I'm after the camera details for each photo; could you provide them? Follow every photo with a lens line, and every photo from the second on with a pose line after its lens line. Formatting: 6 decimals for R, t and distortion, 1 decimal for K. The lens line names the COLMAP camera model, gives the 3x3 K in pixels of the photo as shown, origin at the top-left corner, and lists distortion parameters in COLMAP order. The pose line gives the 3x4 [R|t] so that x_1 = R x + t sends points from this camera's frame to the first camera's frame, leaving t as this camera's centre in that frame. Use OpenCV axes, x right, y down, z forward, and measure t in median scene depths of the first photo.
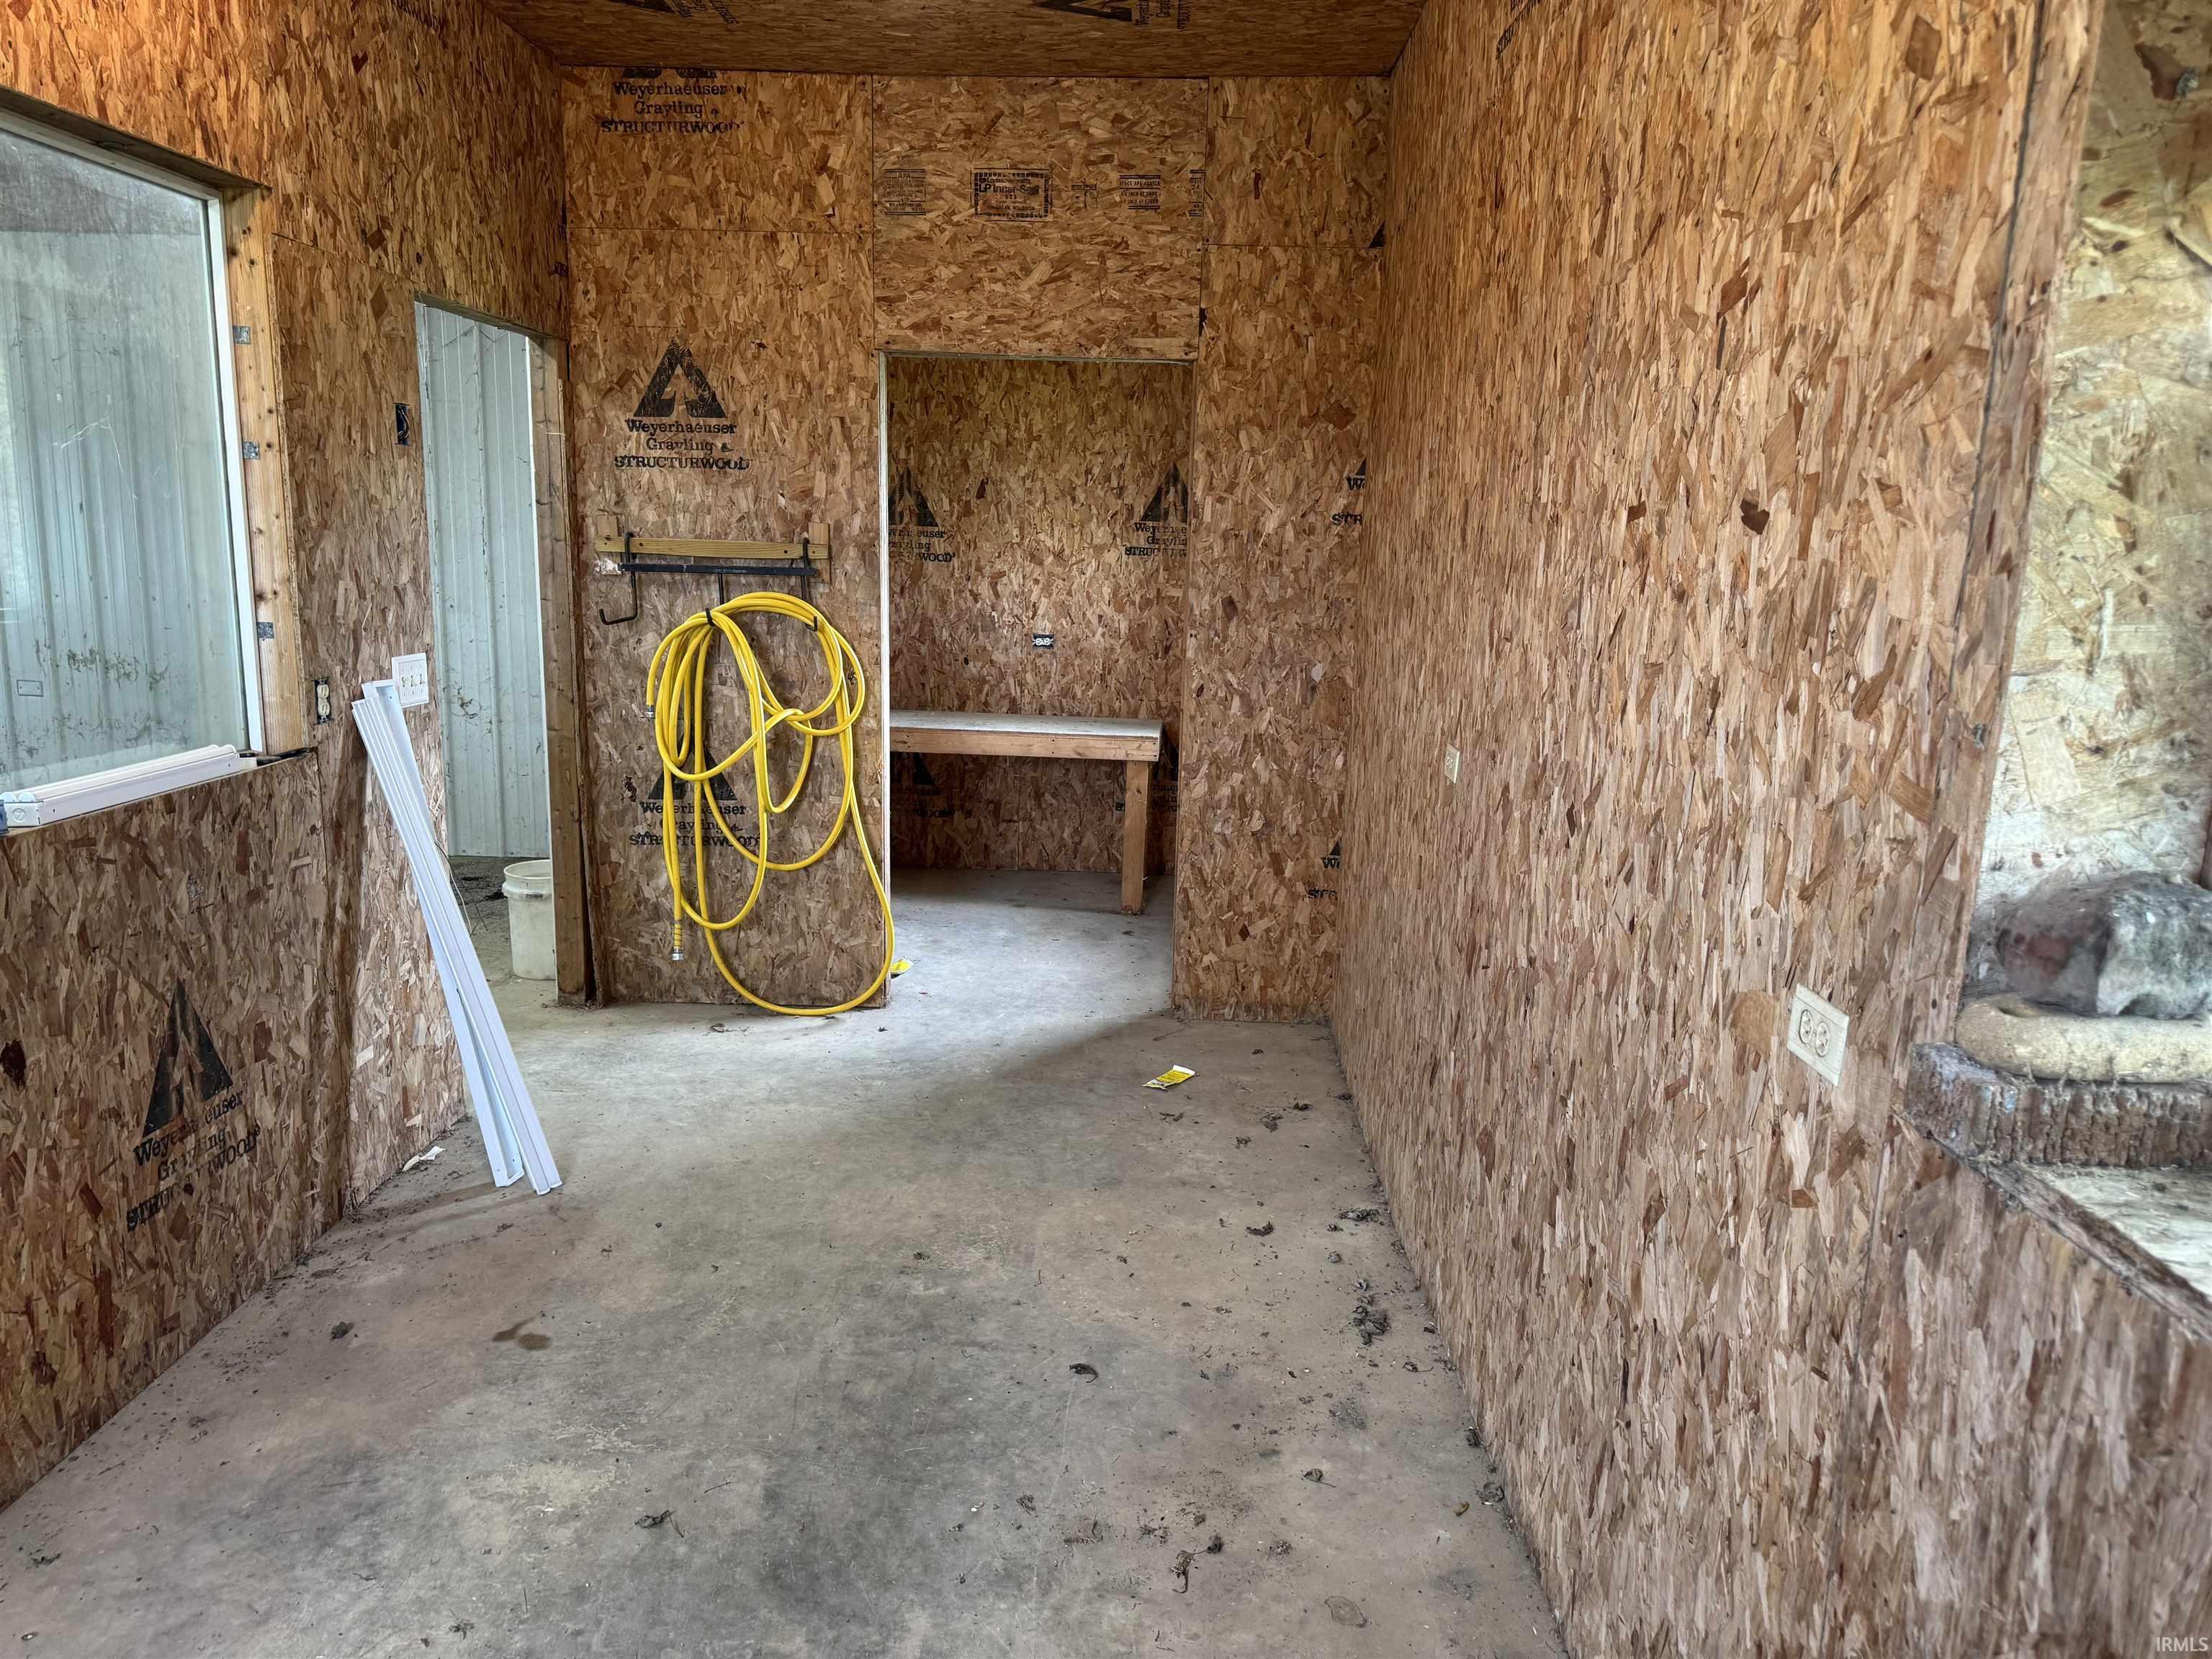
lens RADIAL K [[1546.9, 0, 1106.0], [0, 1546.9, 829.5], [0, 0, 1]] dist [0.052875, -0.037489]
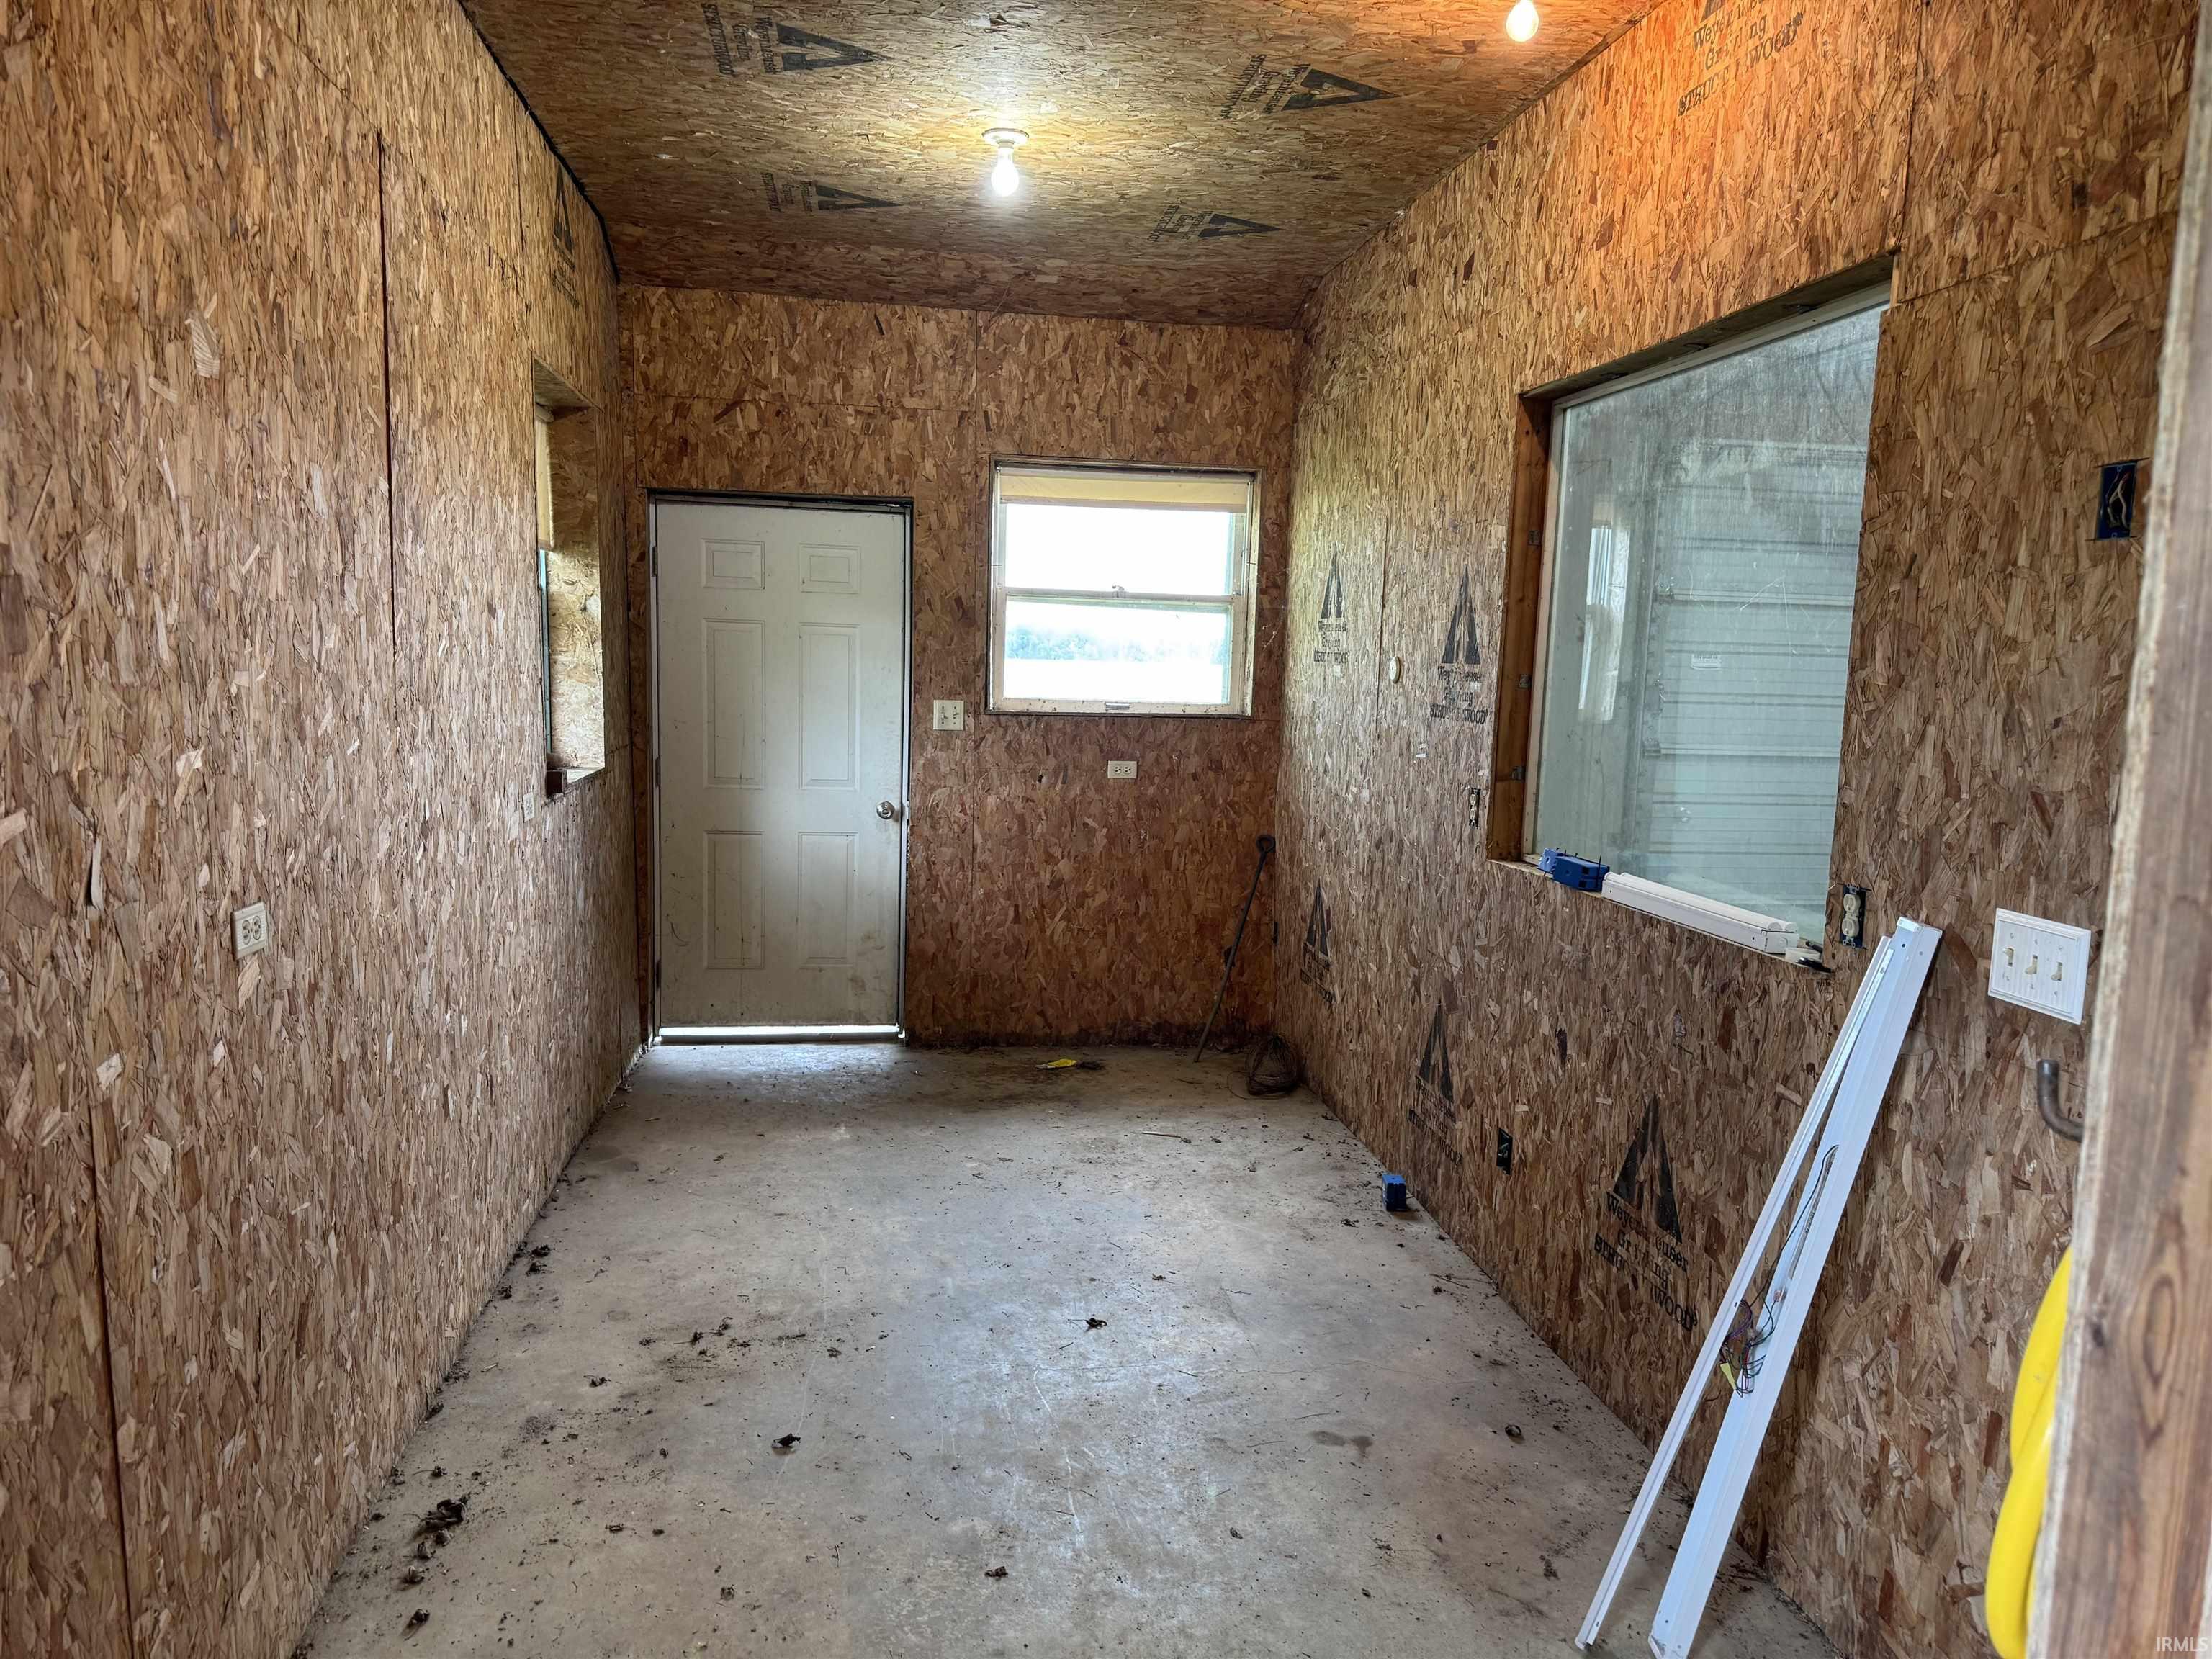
lens RADIAL K [[1546.9, 0, 1106.0], [0, 1546.9, 829.5], [0, 0, 1]] dist [0.052875, -0.037489]
pose [[-0.984856, -0.034607, -0.169884, -0.028893], [-0.084168, 0.952096, 0.293989, -0.311159], [0.151572, 0.303836, -0.940590, 1.642536]]
